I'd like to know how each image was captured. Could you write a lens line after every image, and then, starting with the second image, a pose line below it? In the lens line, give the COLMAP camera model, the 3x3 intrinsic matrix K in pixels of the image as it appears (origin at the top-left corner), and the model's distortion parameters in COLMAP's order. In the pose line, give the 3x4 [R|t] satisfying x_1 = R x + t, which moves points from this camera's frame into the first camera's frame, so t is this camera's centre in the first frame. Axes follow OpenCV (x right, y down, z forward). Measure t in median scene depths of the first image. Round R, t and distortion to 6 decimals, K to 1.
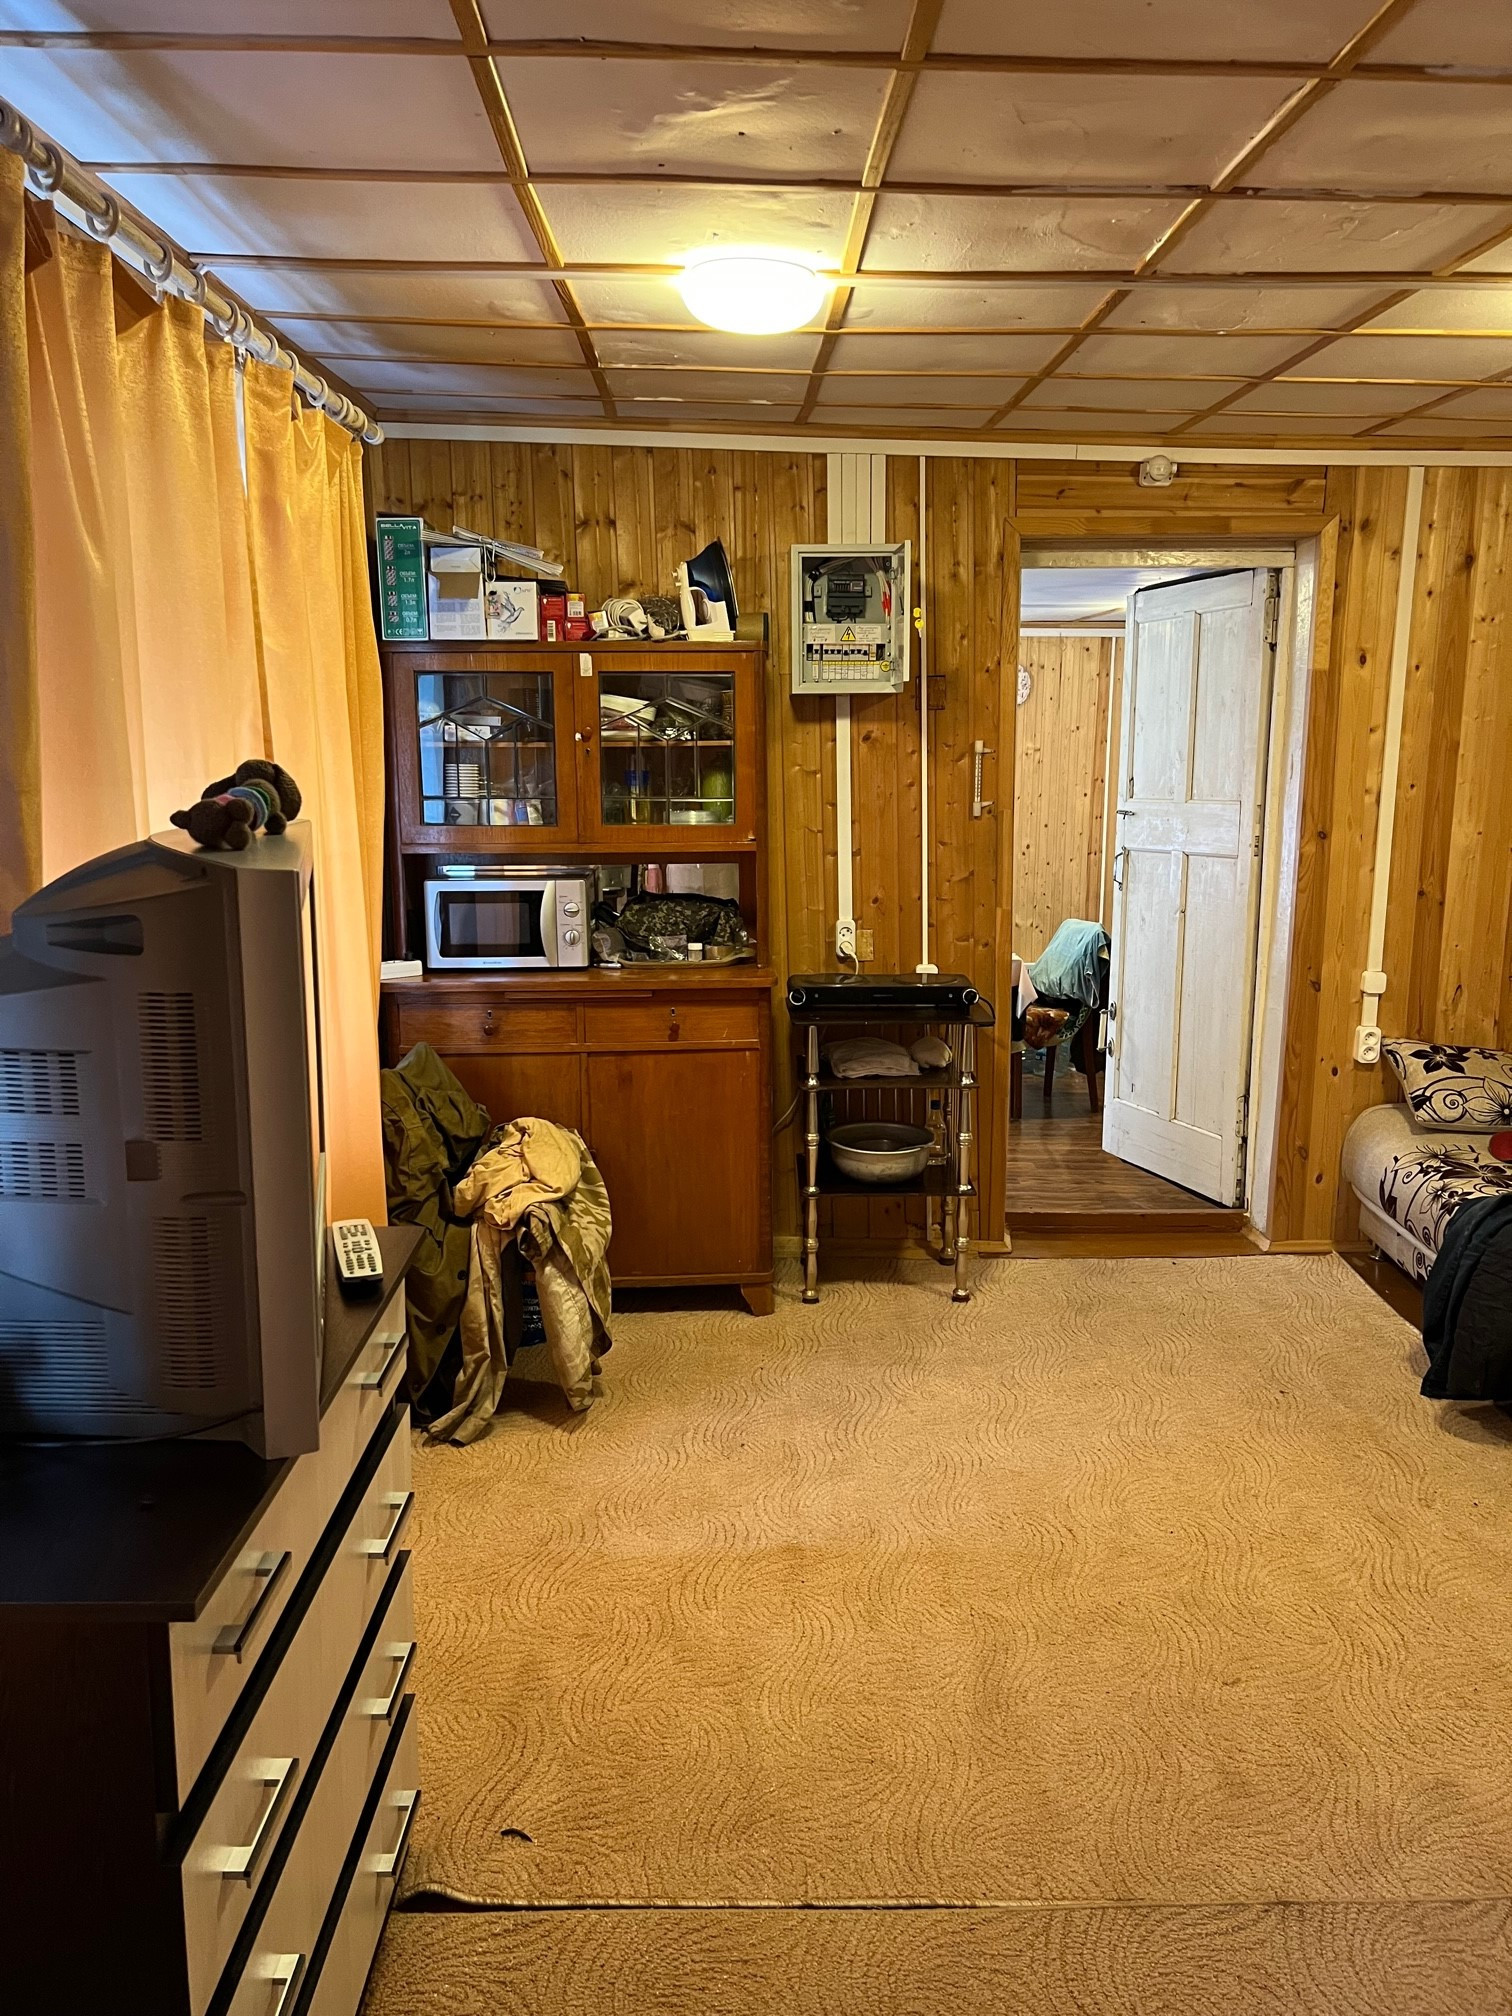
lens RADIAL K [[1513.2, 0, 756.0], [0, 1513.2, 1015.8], [0, 0, 1]] dist [0.044987, -0.057423]
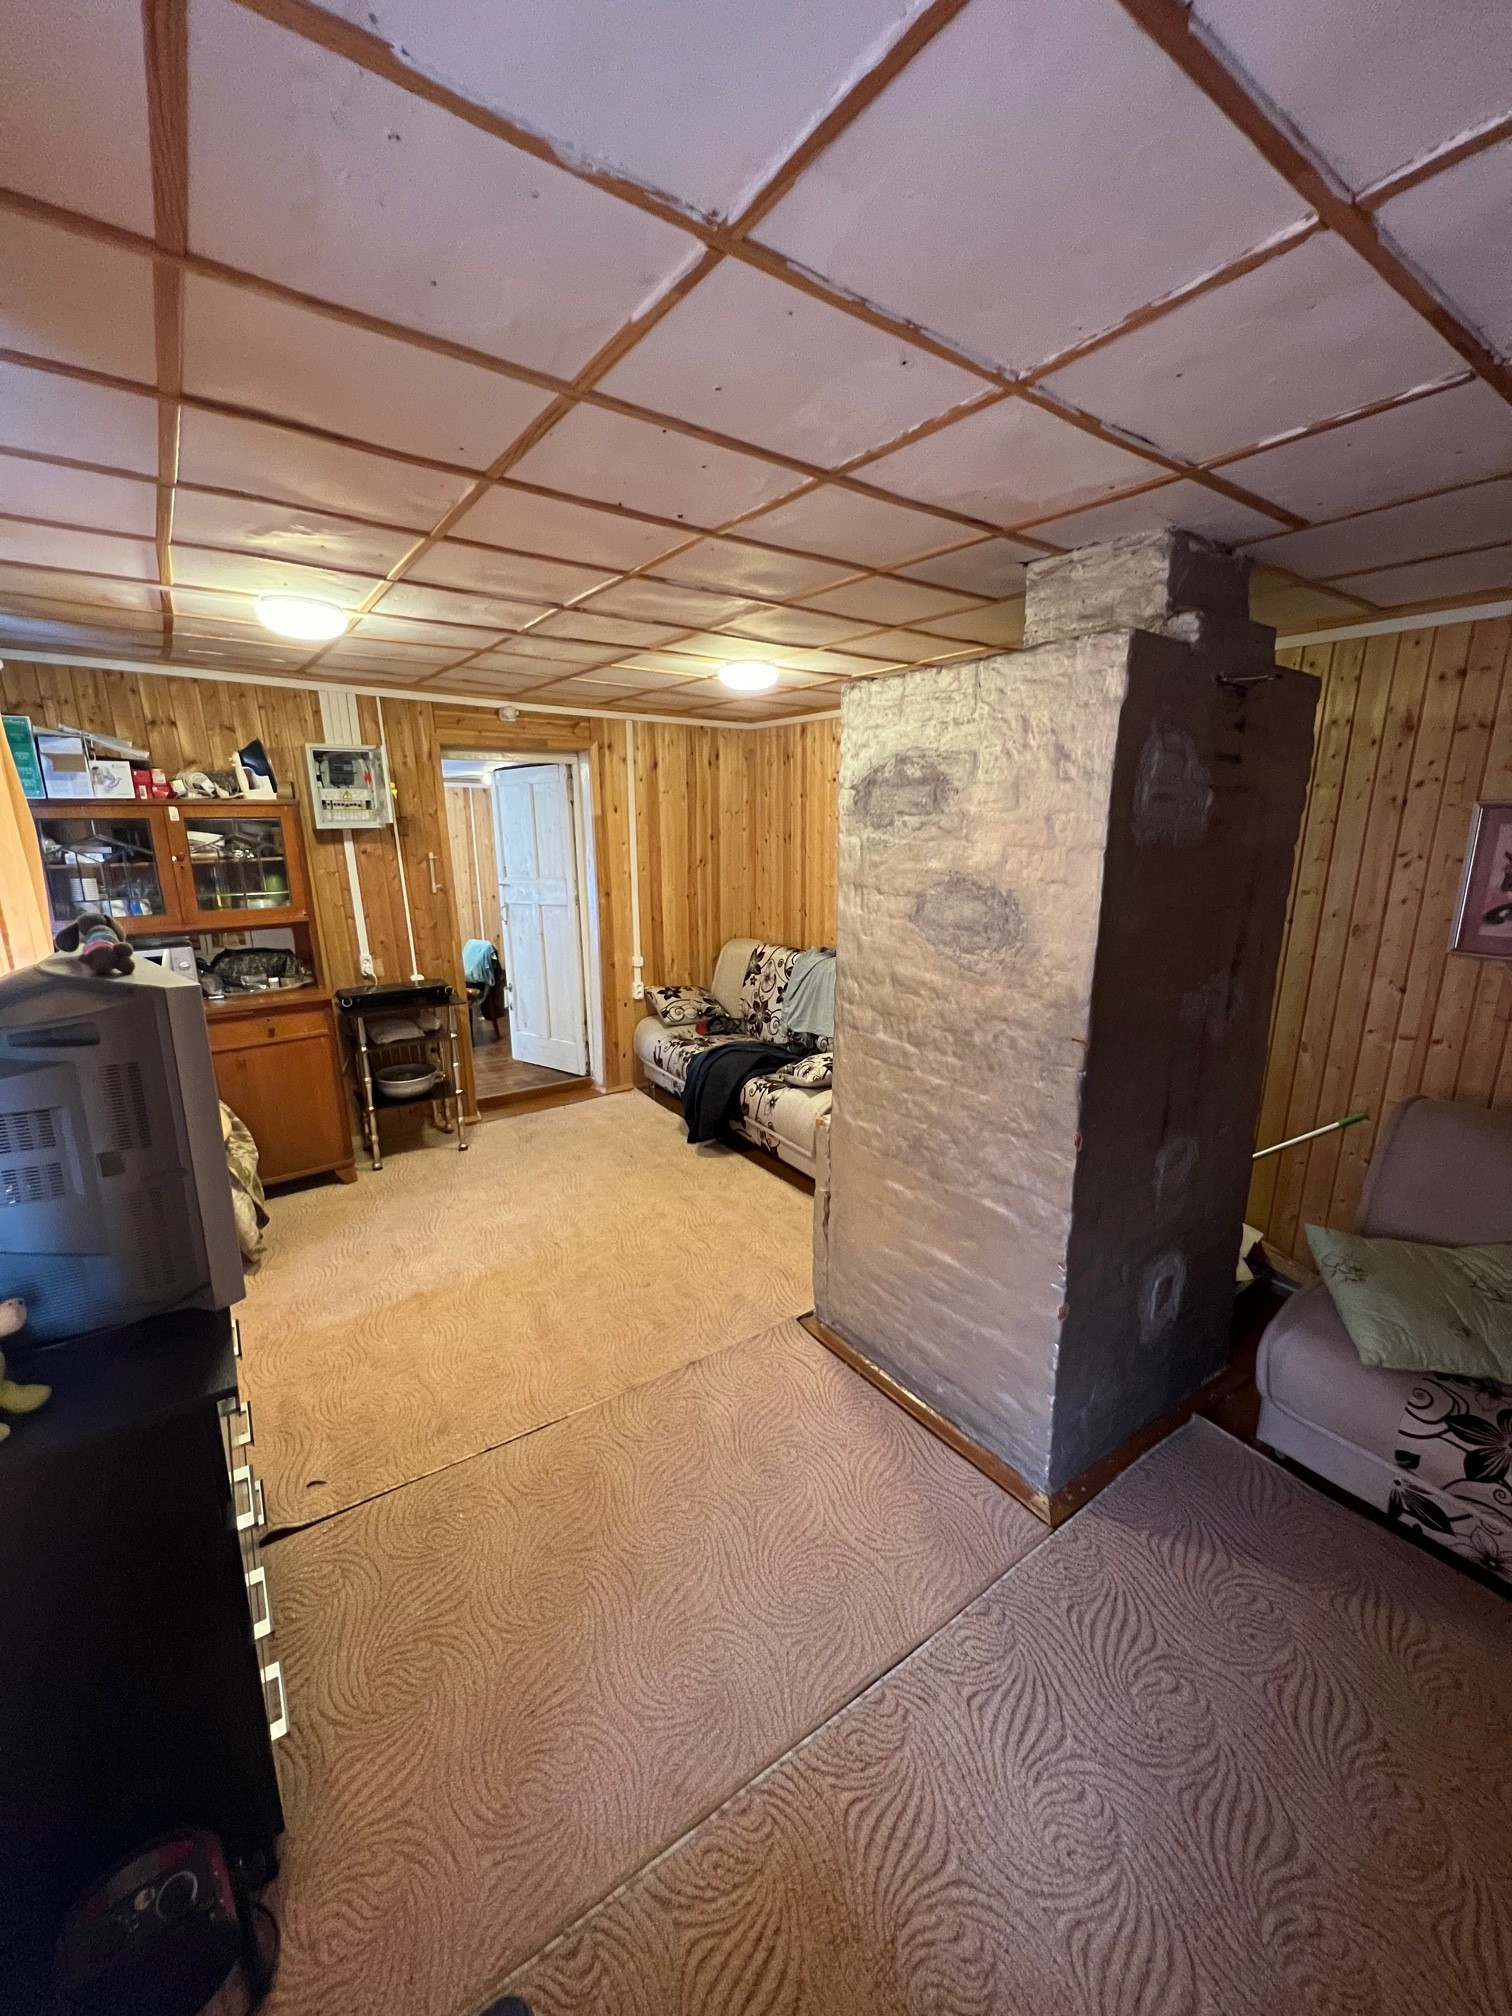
lens RADIAL K [[807.2, 0, 758.8], [0, 807.2, 1015.5], [0, 0, 1]] dist [-0.023160, 0.000131]
pose [[0.826943, -0.135139, 0.545805, -0.087302], [0.108815, 0.990801, 0.080455, -0.020118], [-0.551657, -0.007140, 0.834041, -0.044576]]
